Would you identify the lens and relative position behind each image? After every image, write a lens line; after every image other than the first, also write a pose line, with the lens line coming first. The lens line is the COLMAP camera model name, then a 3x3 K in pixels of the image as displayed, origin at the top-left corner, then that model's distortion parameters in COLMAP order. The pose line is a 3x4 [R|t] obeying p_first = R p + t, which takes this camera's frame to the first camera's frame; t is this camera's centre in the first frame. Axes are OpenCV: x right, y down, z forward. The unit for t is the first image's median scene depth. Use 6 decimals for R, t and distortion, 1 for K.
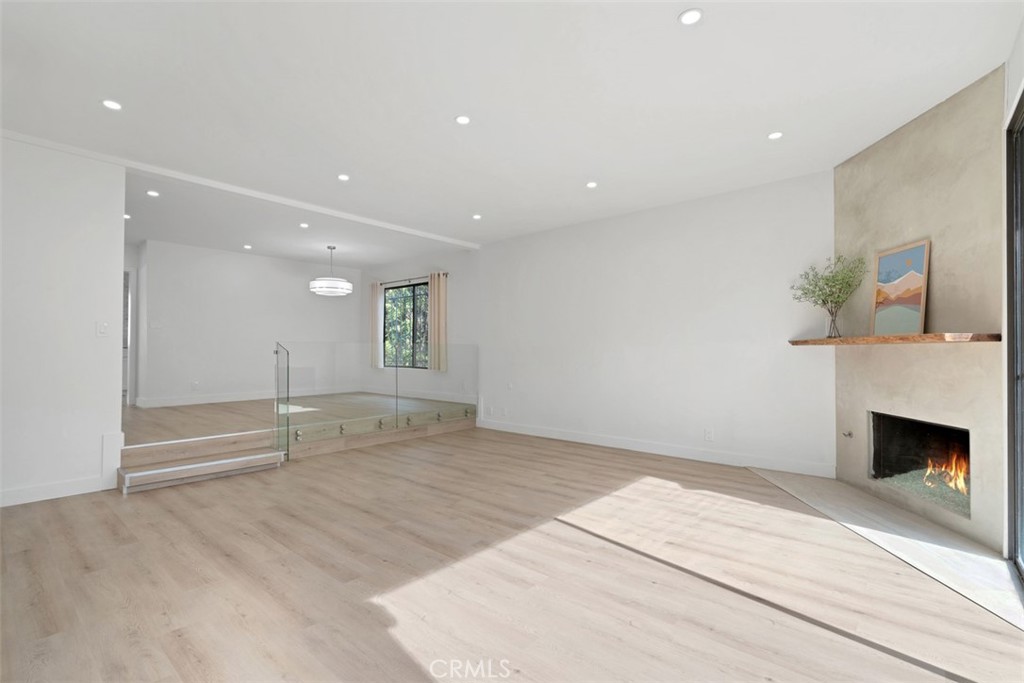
lens RADIAL K [[465.3, 0, 507.4], [0, 465.3, 343.8], [0, 0, 1]] dist [-0.001703, 0.000902]
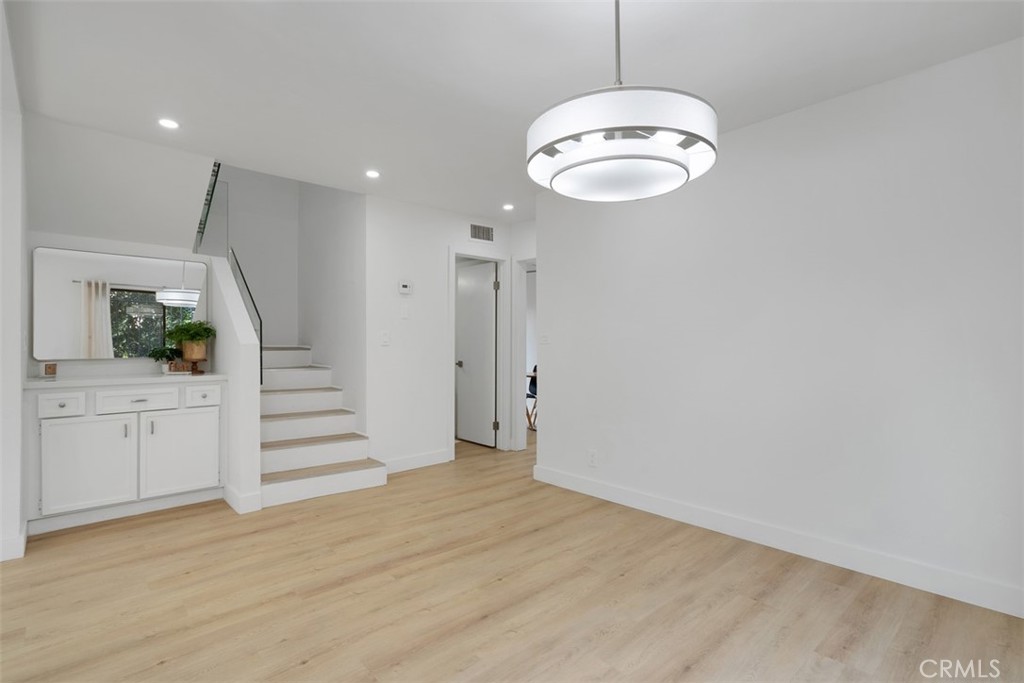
lens RADIAL K [[491.3, 0, 507.8], [0, 491.3, 345.5], [0, 0, 1]] dist [-0.000596, 0.000198]
pose [[-0.108621, 0.001708, -0.994082, -0.265162], [0.015948, 0.999873, -0.000024, -0.056329], [0.993955, -0.015856, -0.108635, 1.781420]]
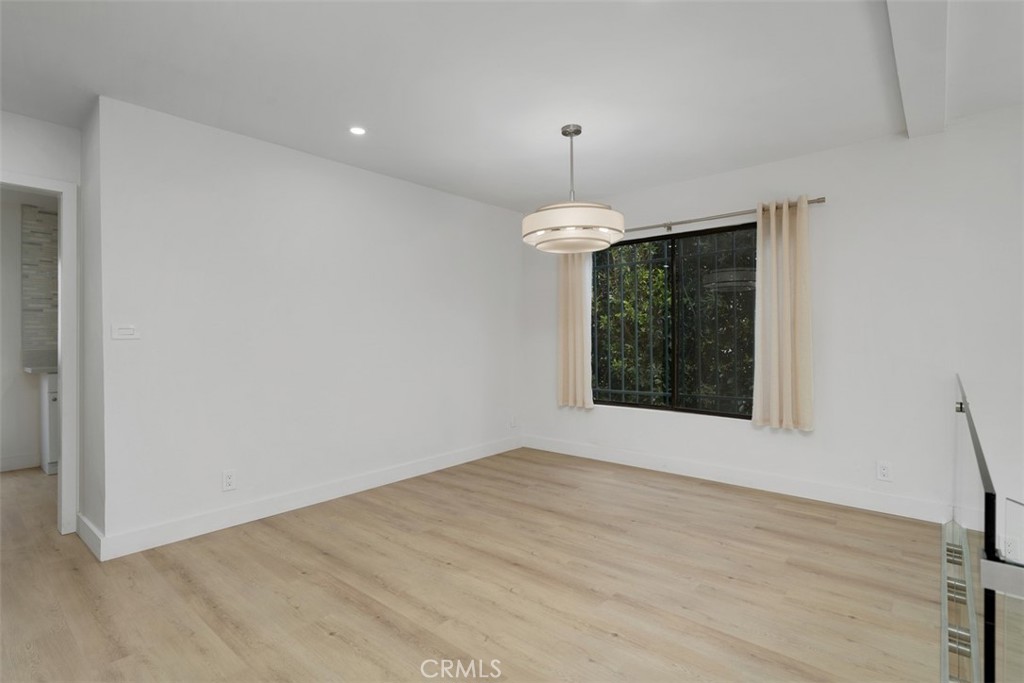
lens RADIAL K [[485.1, 0, 506.6], [0, 485.1, 342.4], [0, 0, 1]] dist [0.001128, 0.000520]
pose [[0.999971, -0.007552, 0.000599, -0.798520], [0.007535, 0.999682, 0.024079, -0.067240], [-0.000780, -0.024074, 0.999710, 1.072007]]
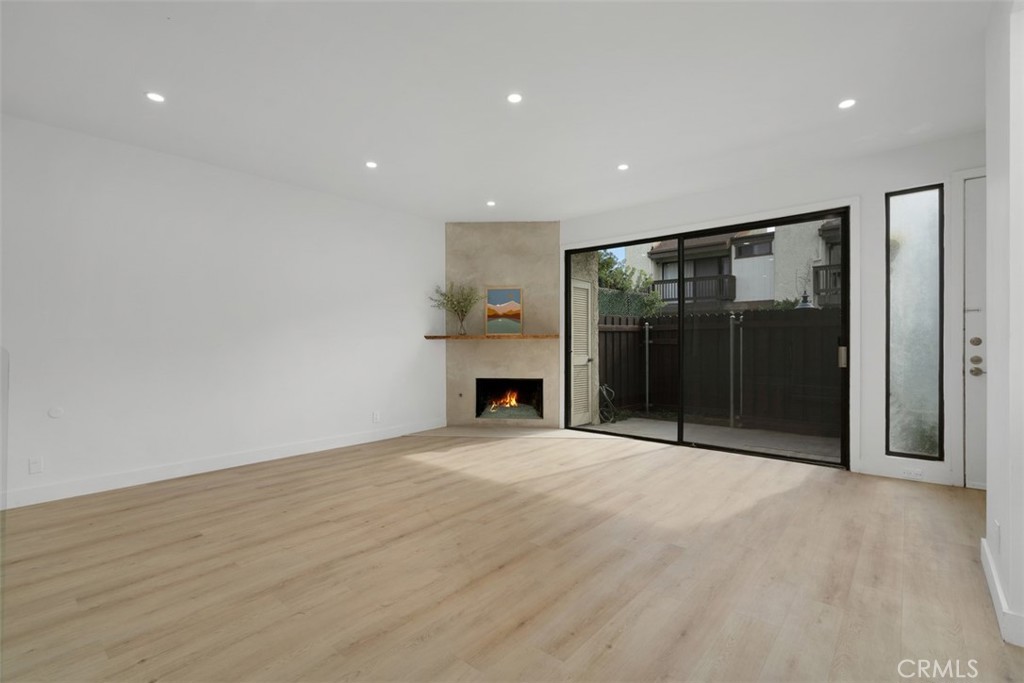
lens RADIAL K [[463.4, 0, 502.8], [0, 463.4, 345.2], [0, 0, 1]] dist [-0.001849, 0.000089]
pose [[0.007084, -0.005235, 0.999961, -0.871424], [-0.011080, 0.999925, 0.005314, 0.013003], [-0.999914, -0.011117, 0.007025, 0.854117]]
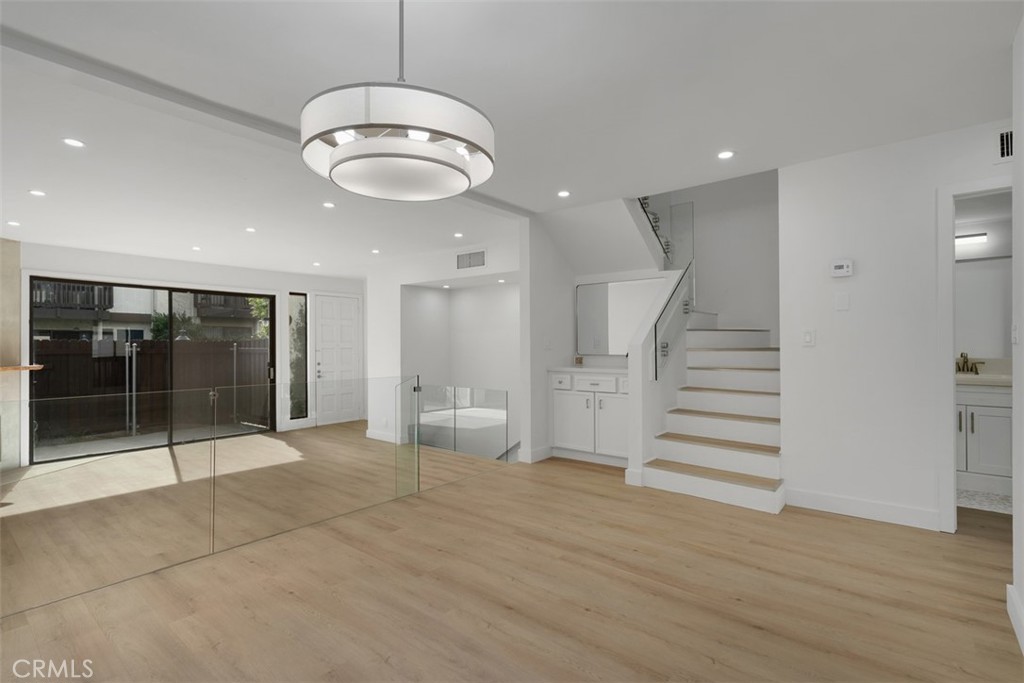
lens RADIAL K [[485.1, 0, 506.6], [0, 485.1, 342.4], [0, 0, 1]] dist [0.001128, 0.000520]
pose [[-0.999588, 0.002831, -0.028558, -0.770417], [0.003422, 0.999781, -0.020653, -0.051295], [0.028494, -0.020742, -0.999379, 2.246040]]
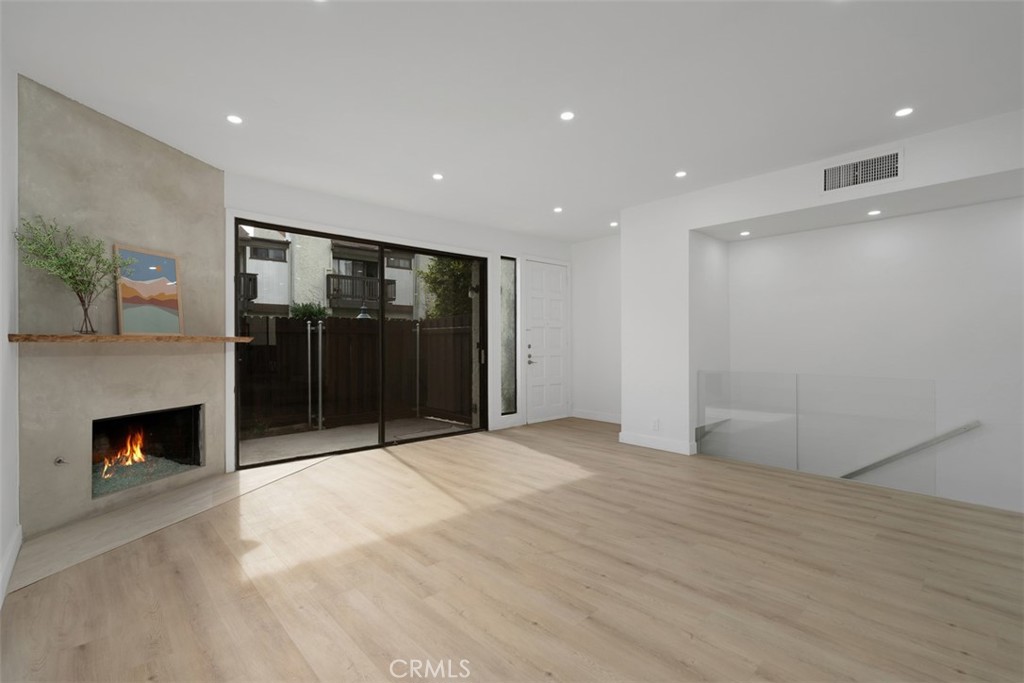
lens RADIAL K [[465.3, 0, 507.4], [0, 465.3, 343.8], [0, 0, 1]] dist [-0.001703, 0.000902]
pose [[-0.993161, 0.001119, 0.116748, -0.070240], [-0.000574, 0.999895, -0.014469, 0.015779], [-0.116752, -0.014437, -0.993056, 1.679656]]
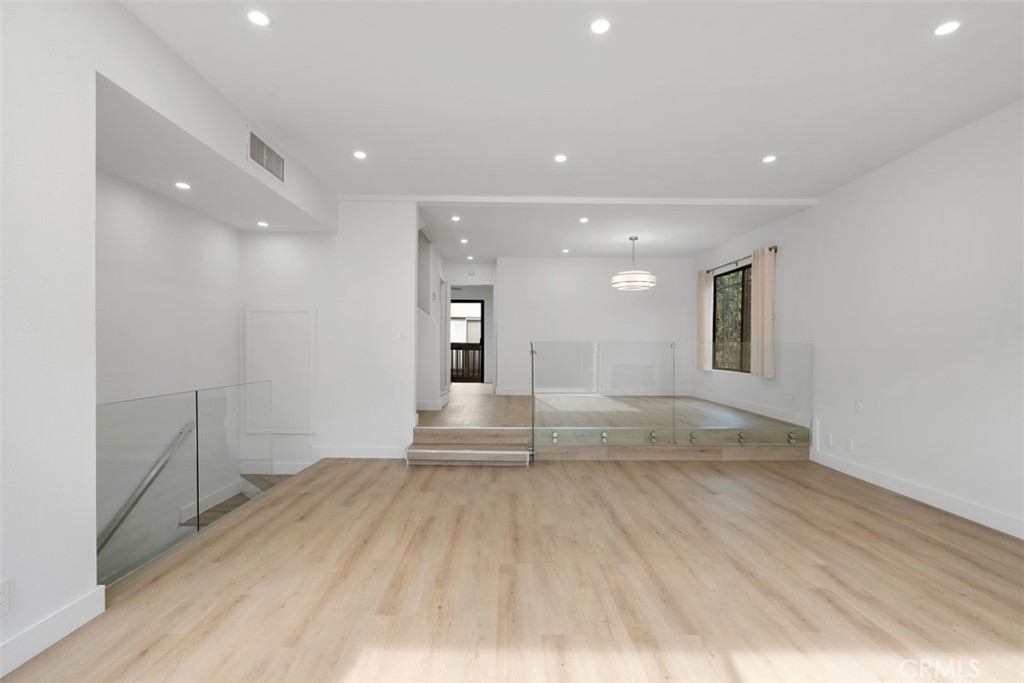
lens RADIAL K [[471.7, 0, 512.3], [0, 471.7, 348.0], [0, 0, 1]] dist [-0.001913, 0.000738]
pose [[0.666836, 0.004907, -0.745189, 0.294738], [0.006341, 0.999905, 0.012259, -0.003864], [0.745178, -0.012900, 0.666741, 0.355617]]
